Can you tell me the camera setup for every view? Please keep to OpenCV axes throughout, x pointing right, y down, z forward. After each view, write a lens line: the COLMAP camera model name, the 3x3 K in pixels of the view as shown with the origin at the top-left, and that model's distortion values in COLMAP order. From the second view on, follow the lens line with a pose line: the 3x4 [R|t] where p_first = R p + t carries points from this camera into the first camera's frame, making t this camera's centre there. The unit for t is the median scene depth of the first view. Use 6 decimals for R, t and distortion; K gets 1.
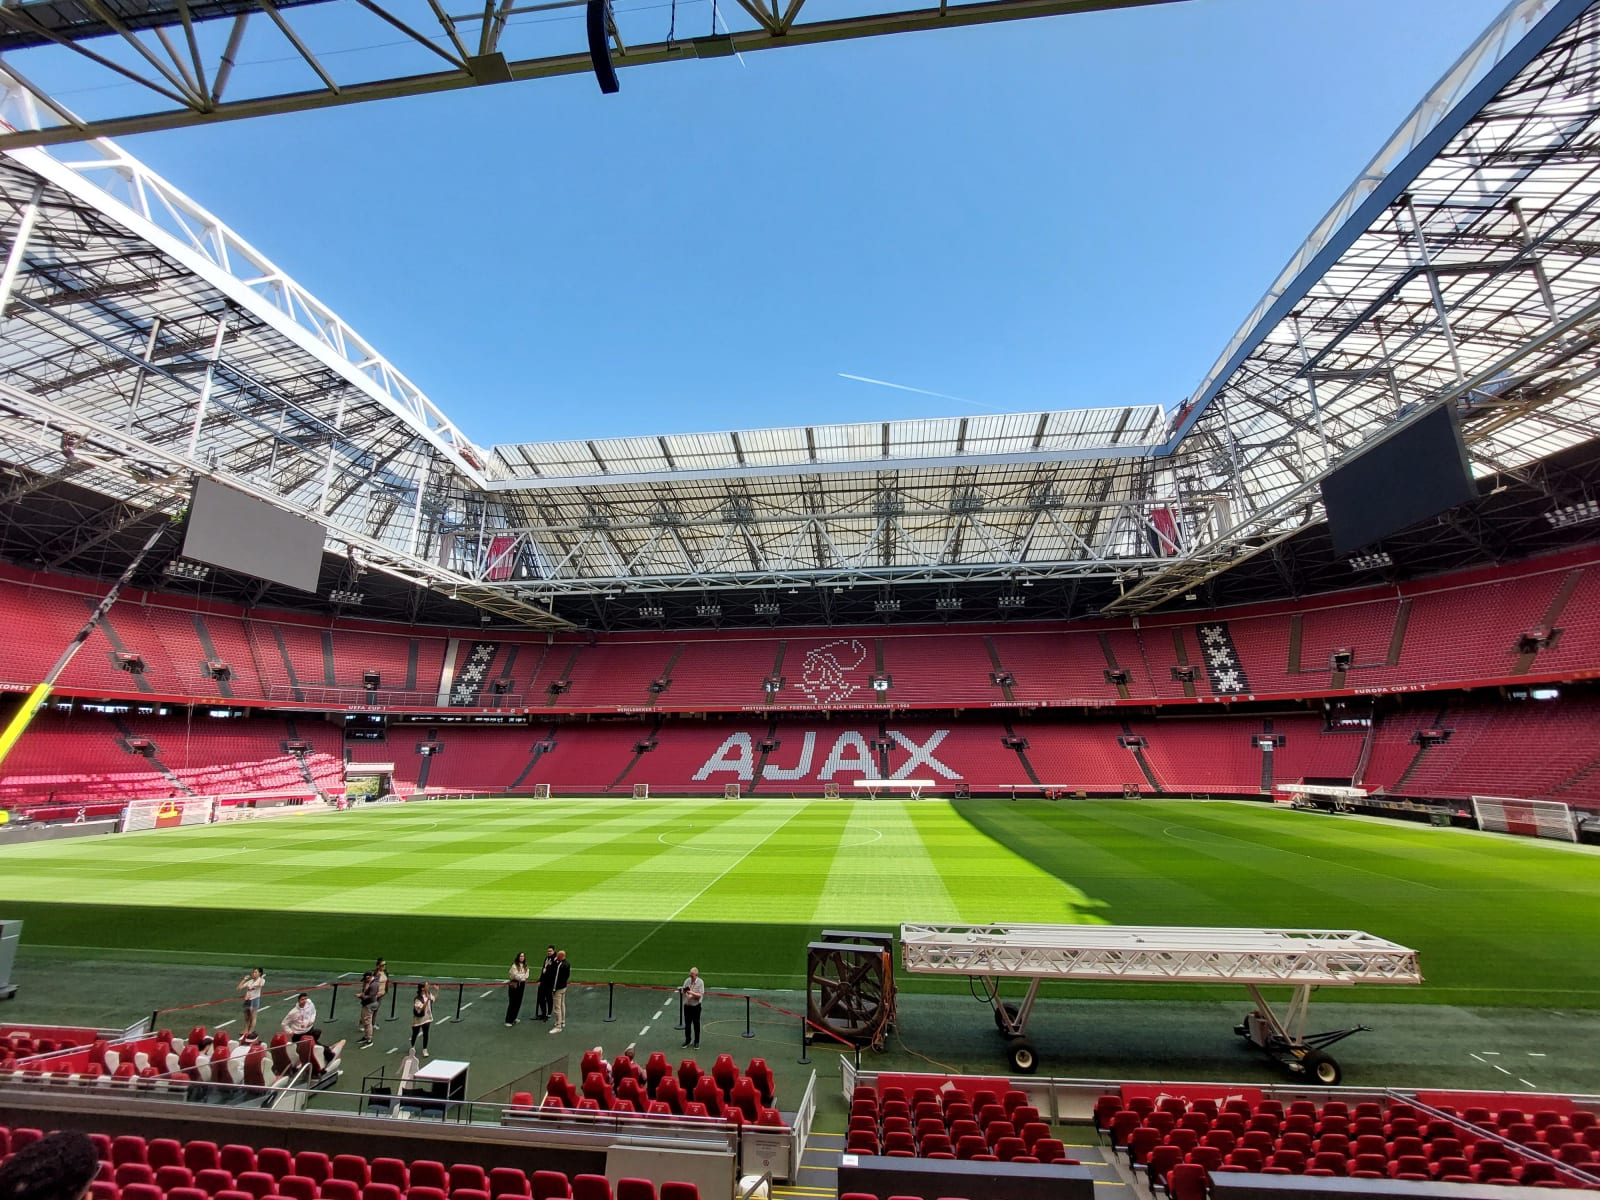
lens RADIAL K [[637.5, 0, 805.4], [0, 637.5, 592.8], [0, 0, 1]] dist [-0.007365, -0.004910]
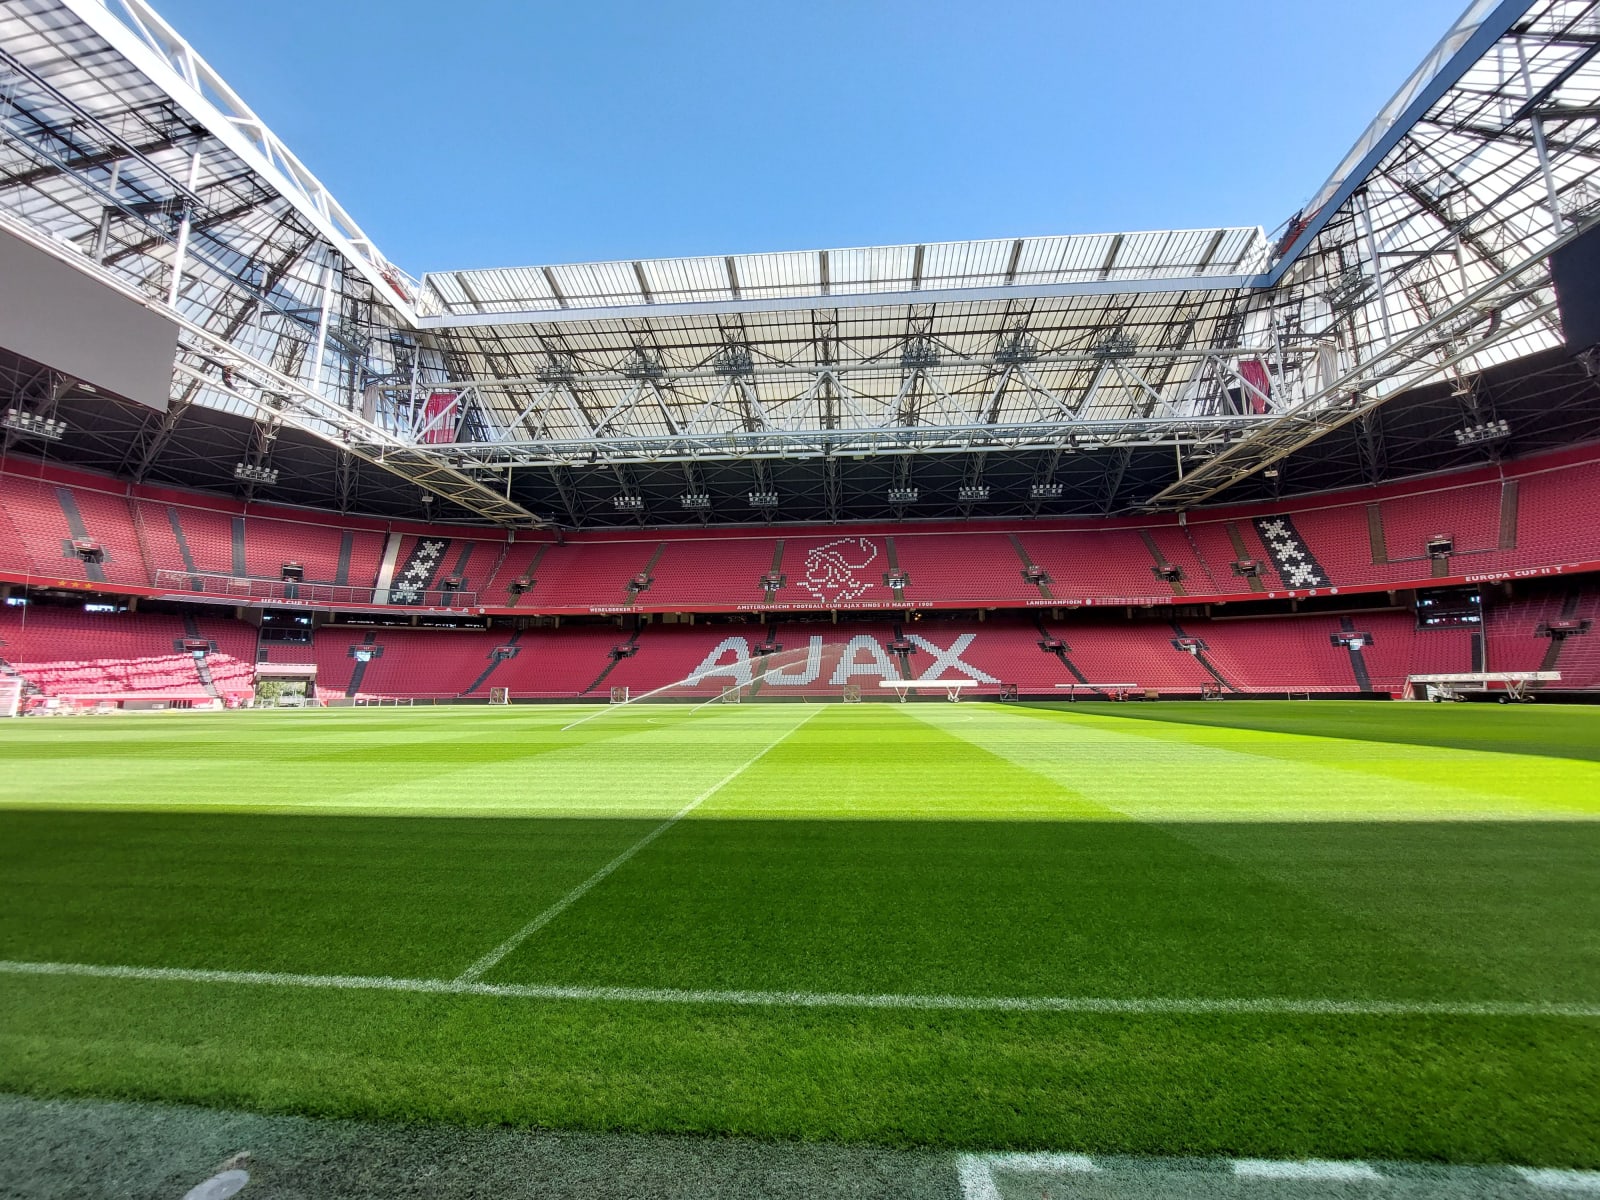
lens RADIAL K [[638.8, 0, 804.0], [0, 638.8, 592.1], [0, 0, 1]] dist [-0.010439, -0.001347]
pose [[0.999438, 0.004655, 0.033206, -0.045509], [-0.007652, 0.995849, 0.090699, 0.097300], [-0.032646, -0.090902, 0.995325, 0.172390]]
